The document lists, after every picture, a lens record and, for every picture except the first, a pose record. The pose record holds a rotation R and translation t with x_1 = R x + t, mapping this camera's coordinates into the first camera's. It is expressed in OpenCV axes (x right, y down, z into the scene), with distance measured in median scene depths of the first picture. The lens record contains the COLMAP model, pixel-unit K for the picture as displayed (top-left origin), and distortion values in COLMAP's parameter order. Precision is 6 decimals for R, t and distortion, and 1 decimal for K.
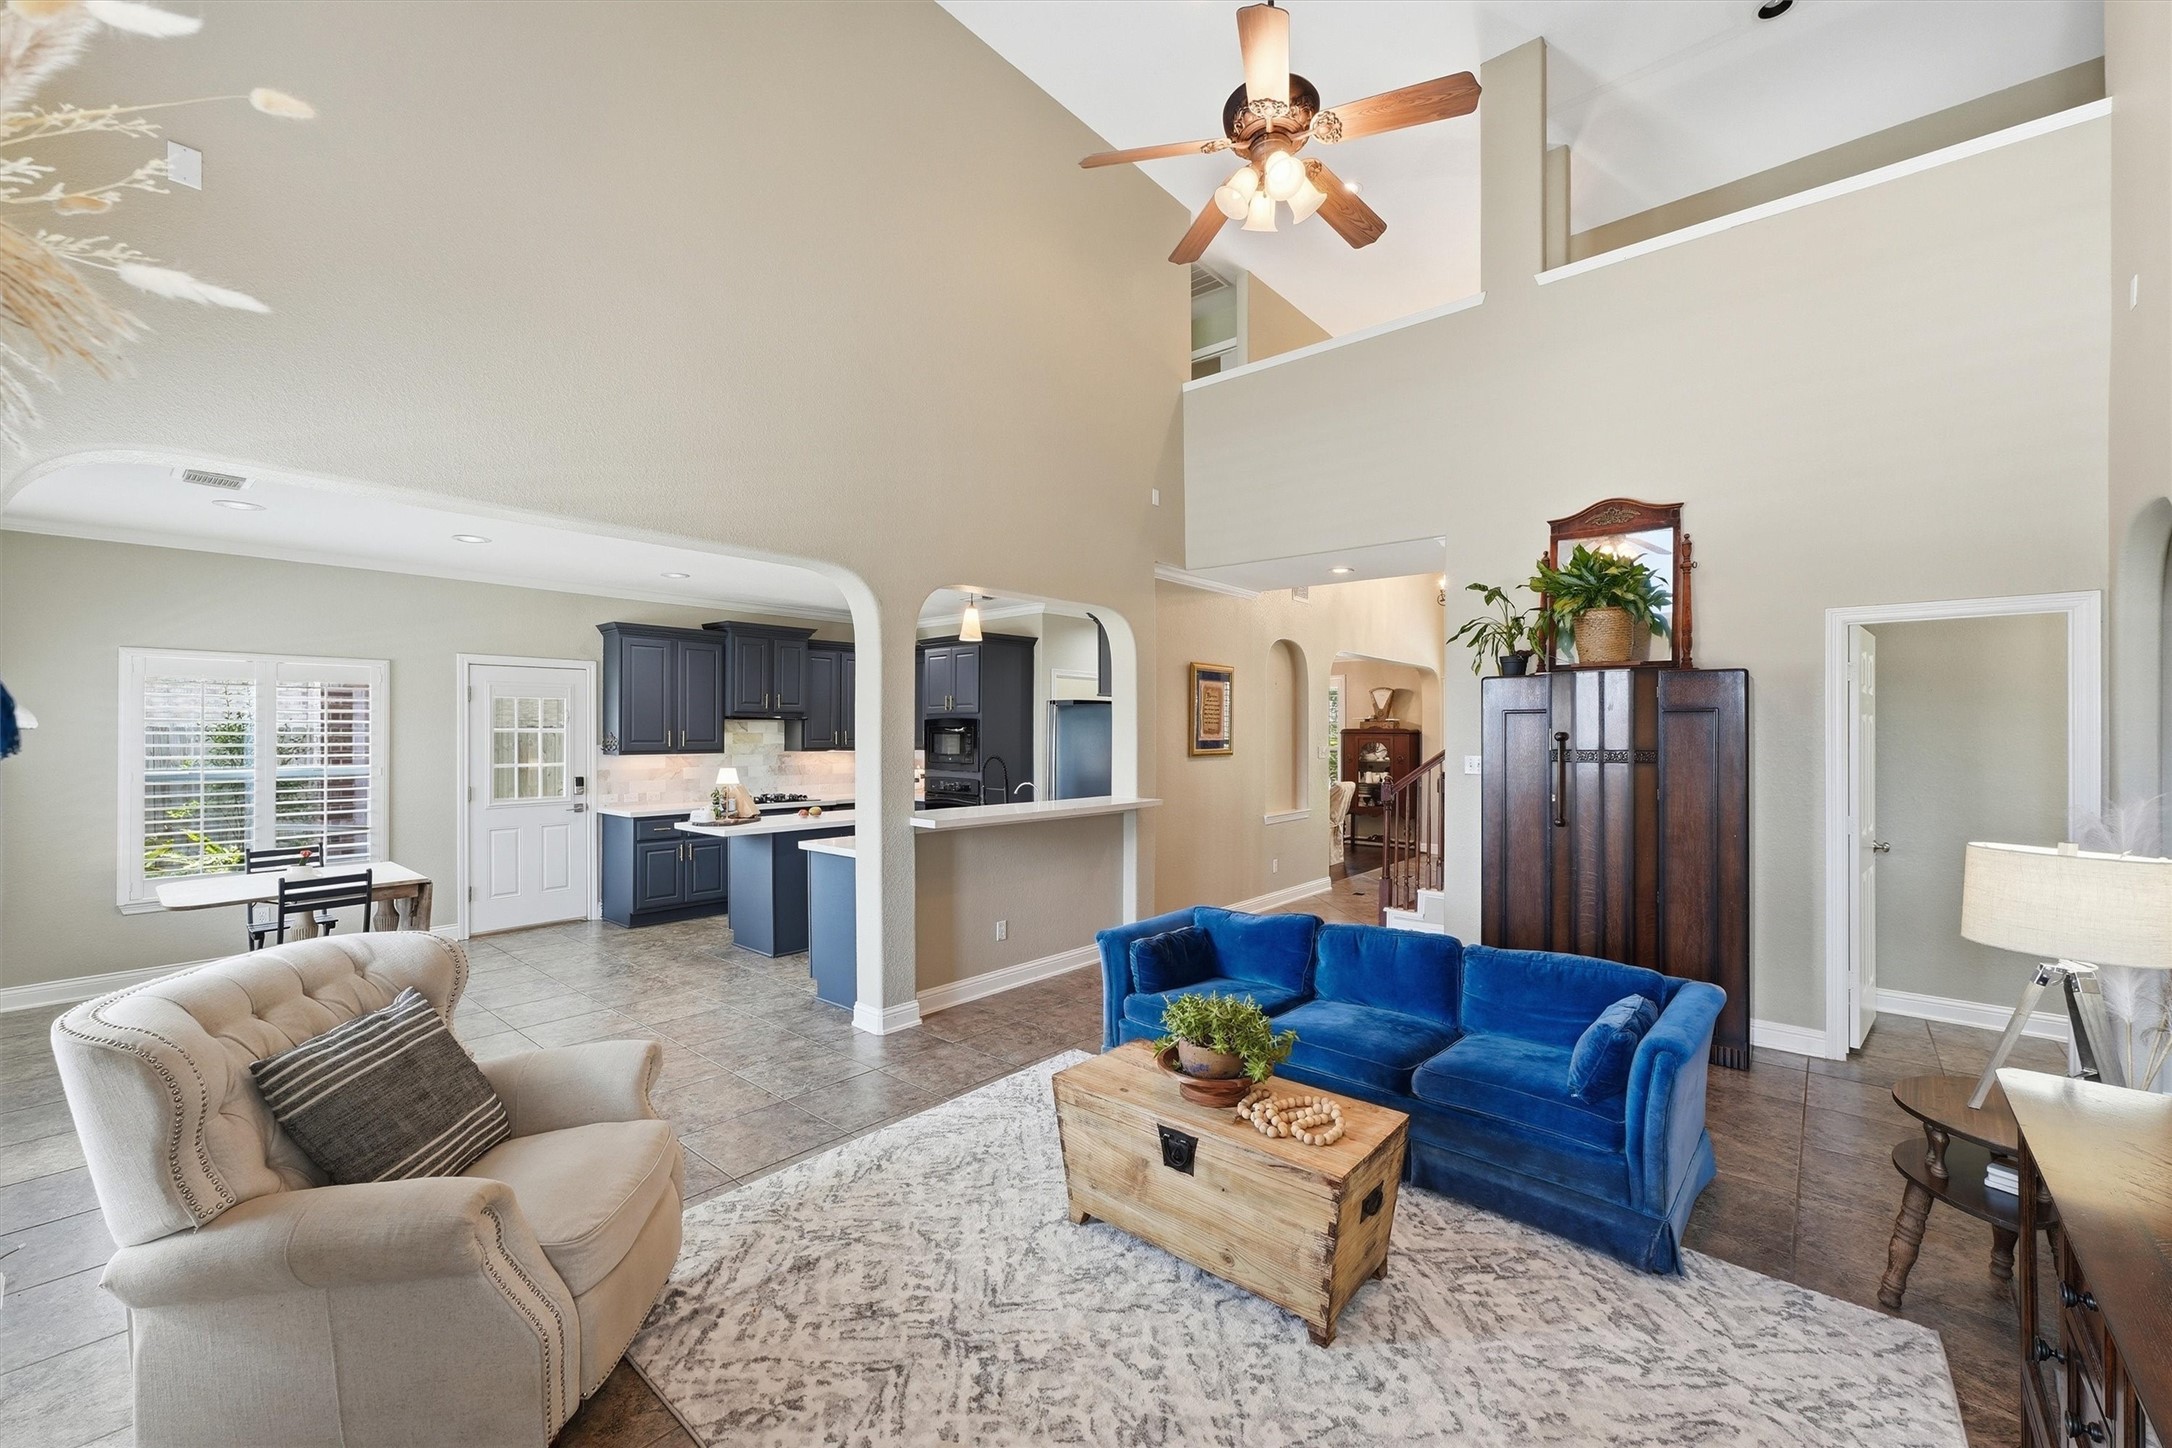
lens RADIAL K [[879.6, 0, 1089.9], [0, 879.6, 726.8], [0, 0, 1]] dist [0.002044, 0.000091]
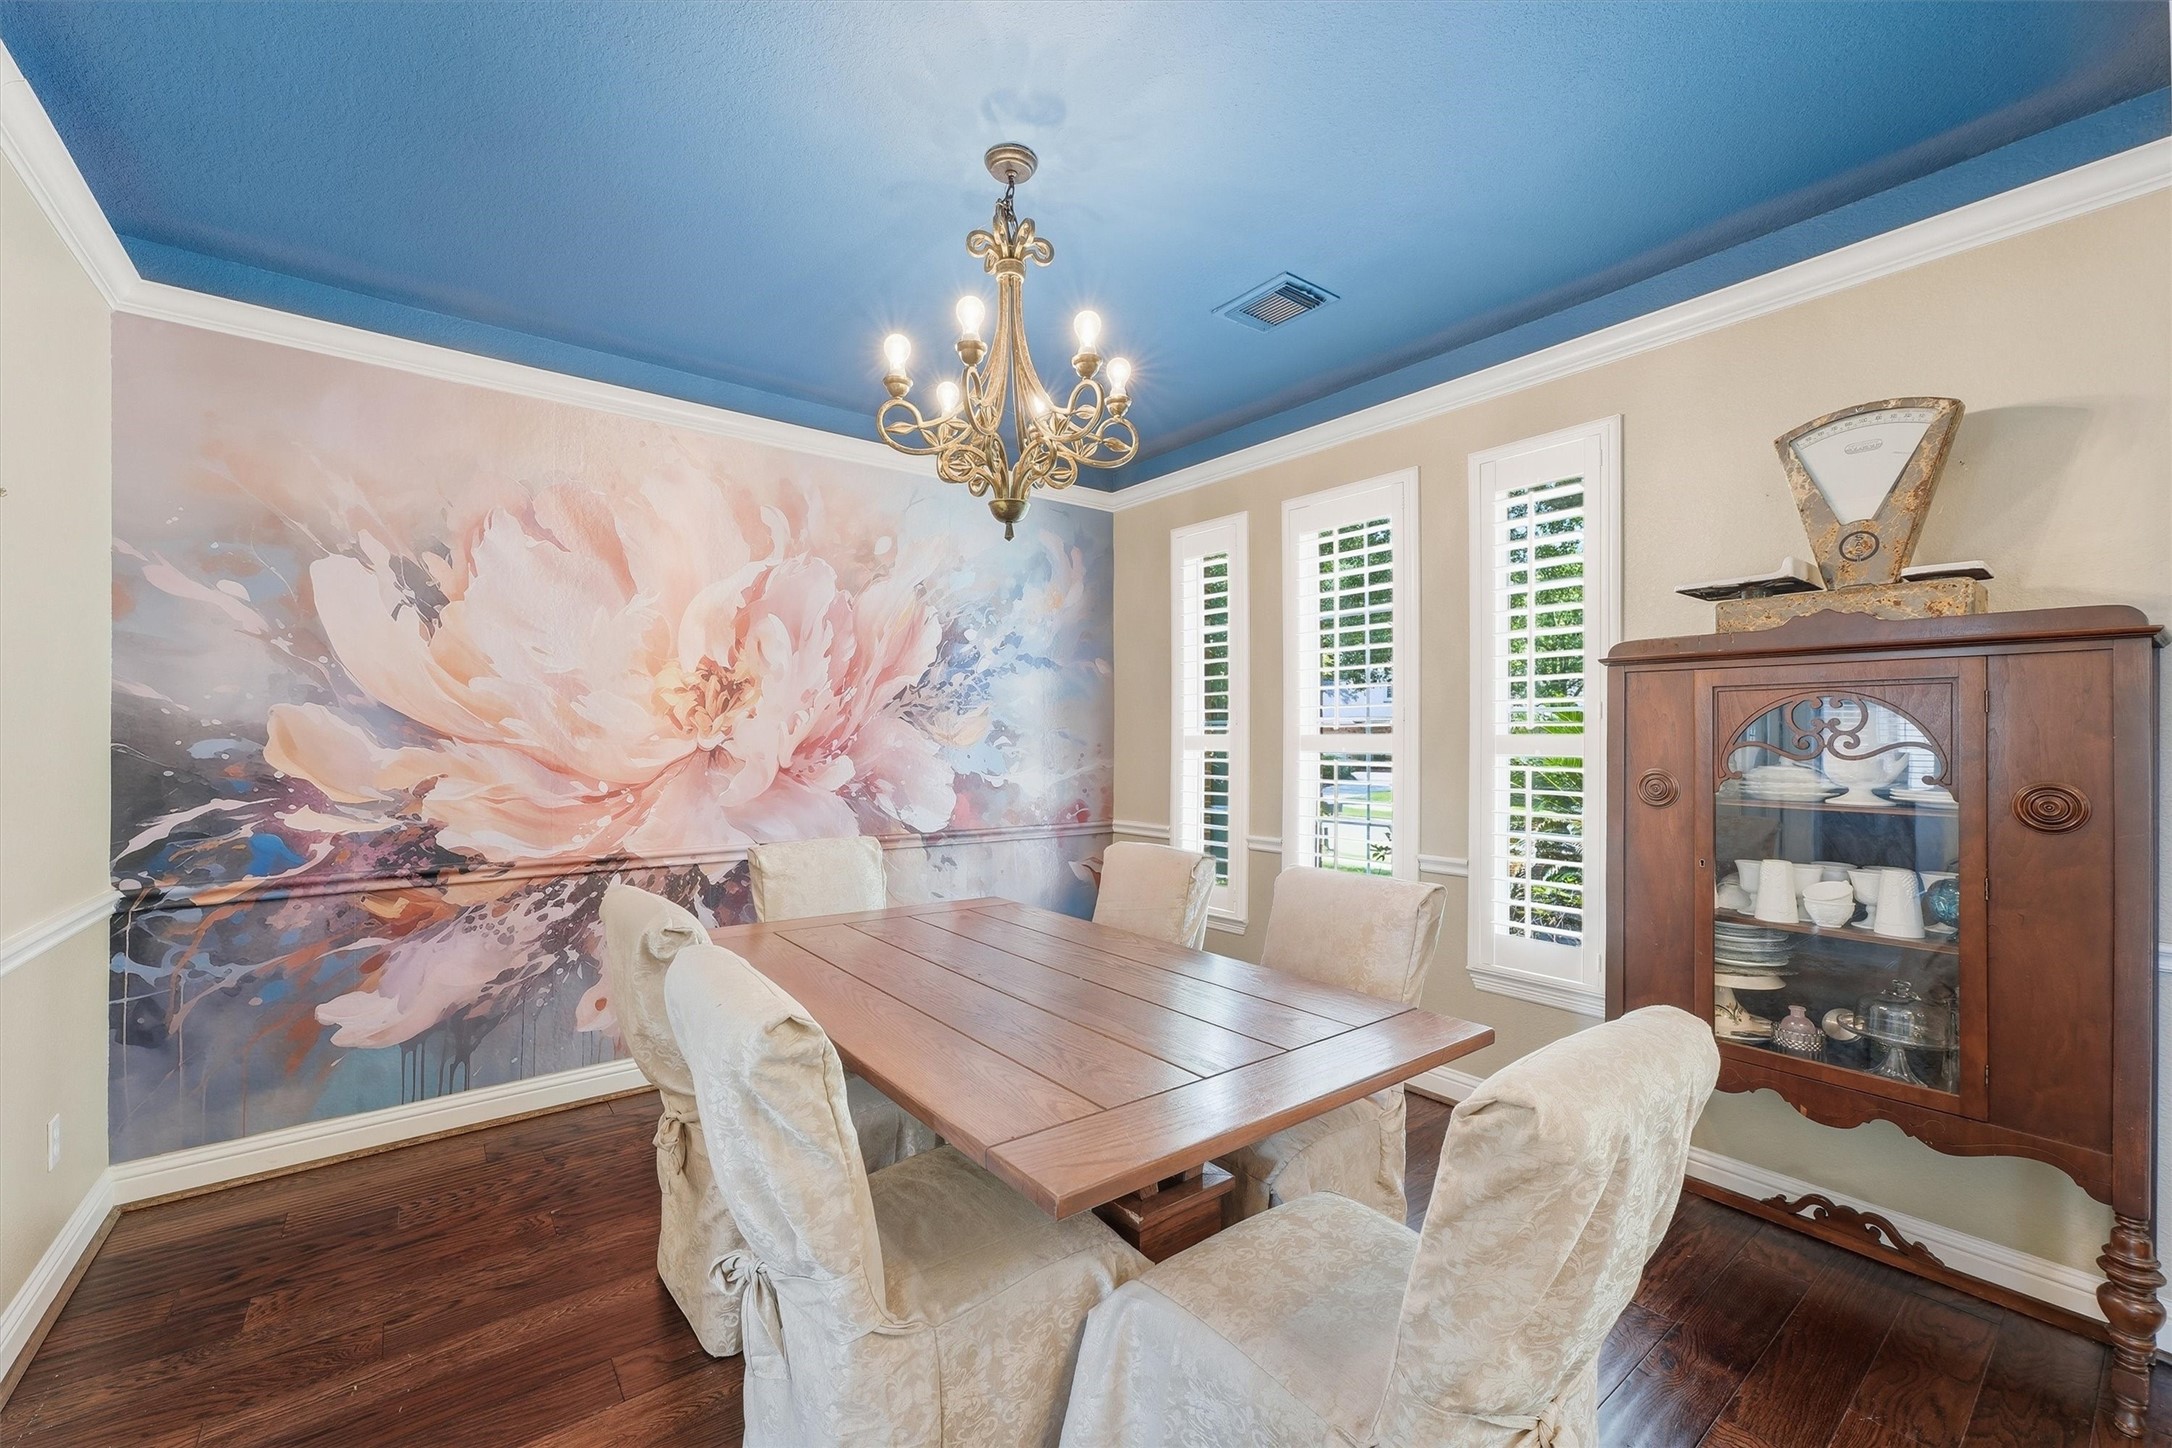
lens RADIAL K [[879.6, 0, 1081.2], [0, 879.6, 735.2], [0, 0, 1]] dist [0.002044, 0.000091]
pose [[0.978730, 0.010090, -0.204904, 0.210227], [-0.009509, 0.999947, 0.003822, 0.025350], [0.204932, -0.001793, 0.978775, 0.786193]]
